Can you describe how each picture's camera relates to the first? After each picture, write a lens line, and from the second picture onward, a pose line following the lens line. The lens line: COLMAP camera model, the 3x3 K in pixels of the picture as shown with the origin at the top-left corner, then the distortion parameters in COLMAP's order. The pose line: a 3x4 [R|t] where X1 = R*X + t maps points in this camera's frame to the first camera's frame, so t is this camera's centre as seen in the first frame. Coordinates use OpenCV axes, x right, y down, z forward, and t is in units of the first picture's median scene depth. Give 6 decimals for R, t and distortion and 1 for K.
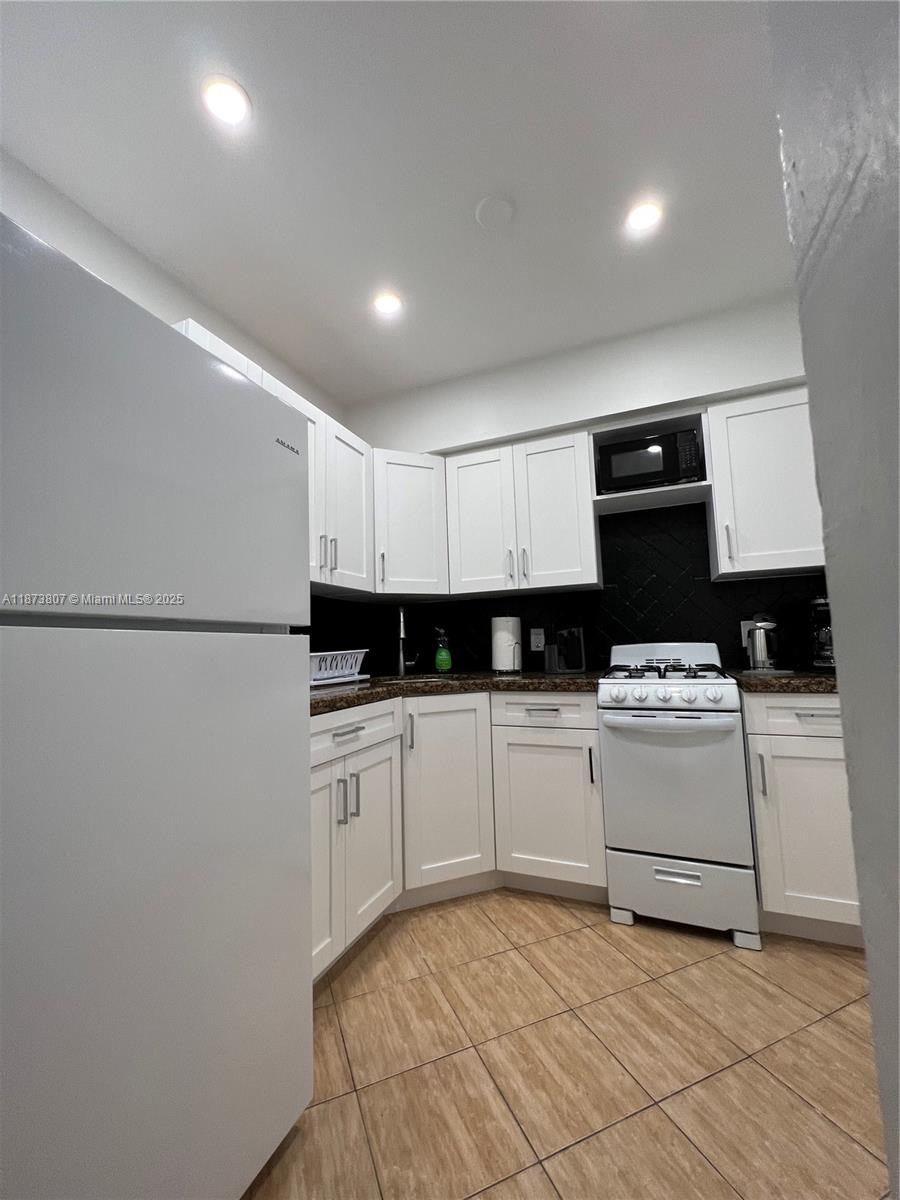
lens RADIAL K [[483.0, 0, 447.6], [0, 483.0, 600.4], [0, 0, 1]] dist [0.000627, -0.000491]
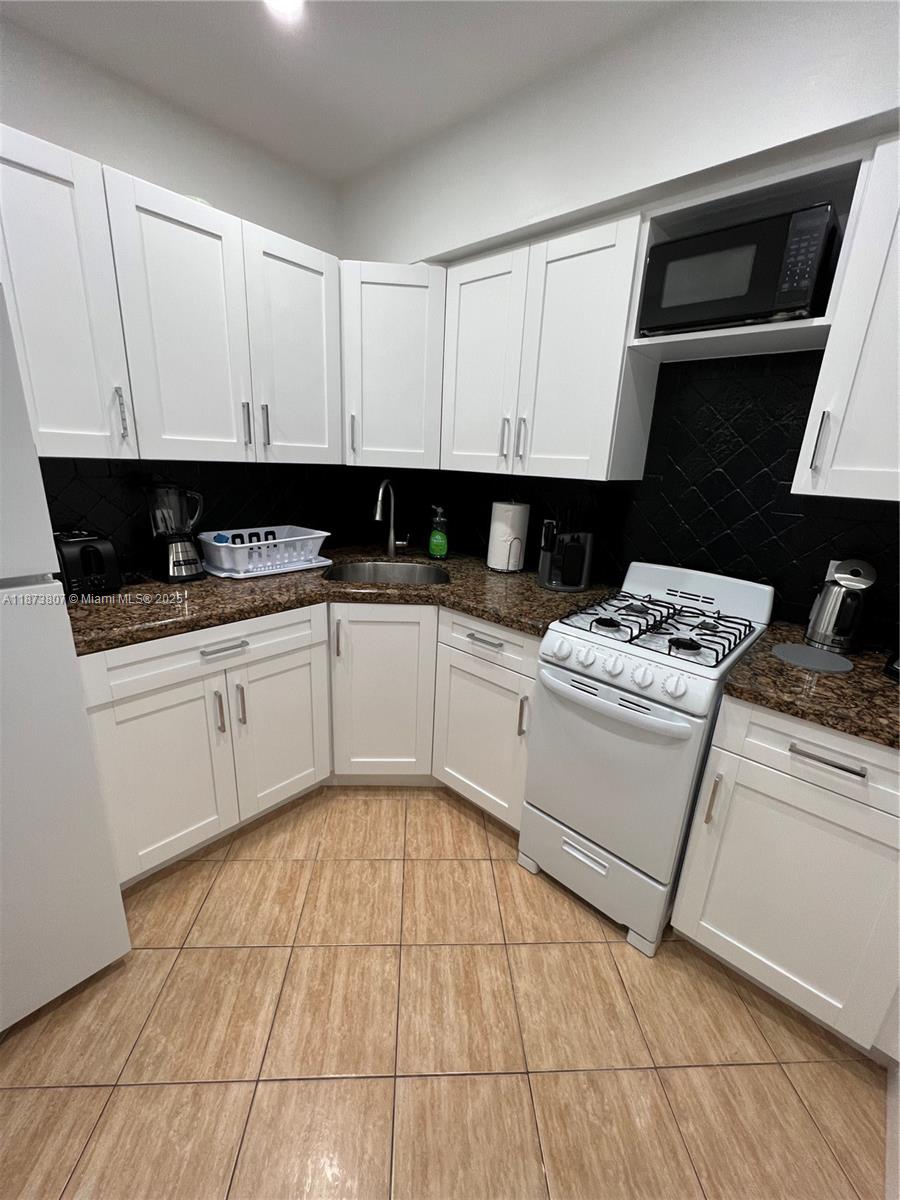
lens RADIAL K [[482.7, 0, 447.0], [0, 482.7, 602.3], [0, 0, 1]] dist [0.000270, 0.000012]
pose [[0.940129, 0.165325, -0.298034, 0.400317], [-0.039676, 0.921611, 0.386081, -0.164364], [0.338500, -0.351141, 0.872993, 0.298188]]
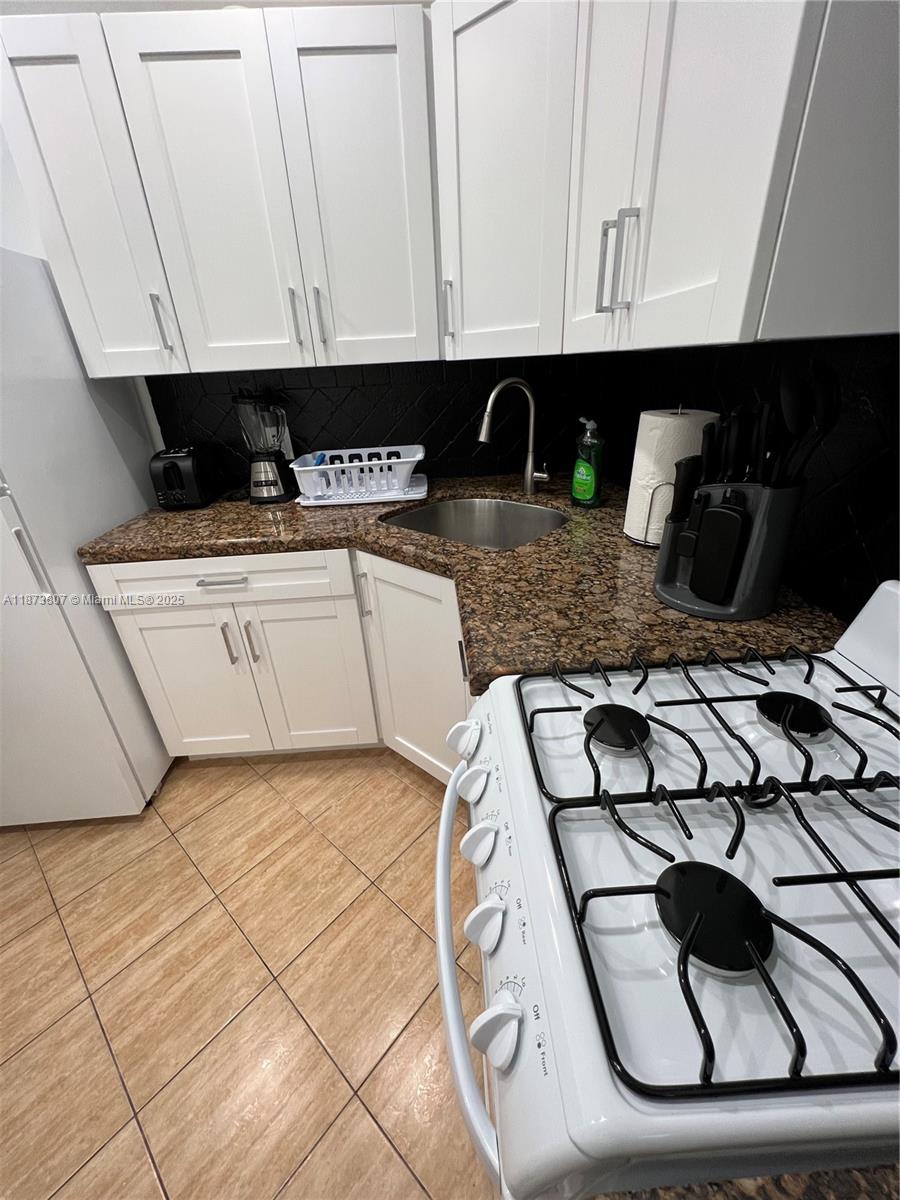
lens RADIAL K [[481.1, 0, 445.5], [0, 481.1, 601.6], [0, 0, 1]] dist [-0.001798, 0.000345]
pose [[0.436682, 0.409970, -0.800771, 0.593630], [0.123411, 0.854410, 0.504731, -0.079141], [0.891111, -0.319231, 0.322511, 0.905582]]
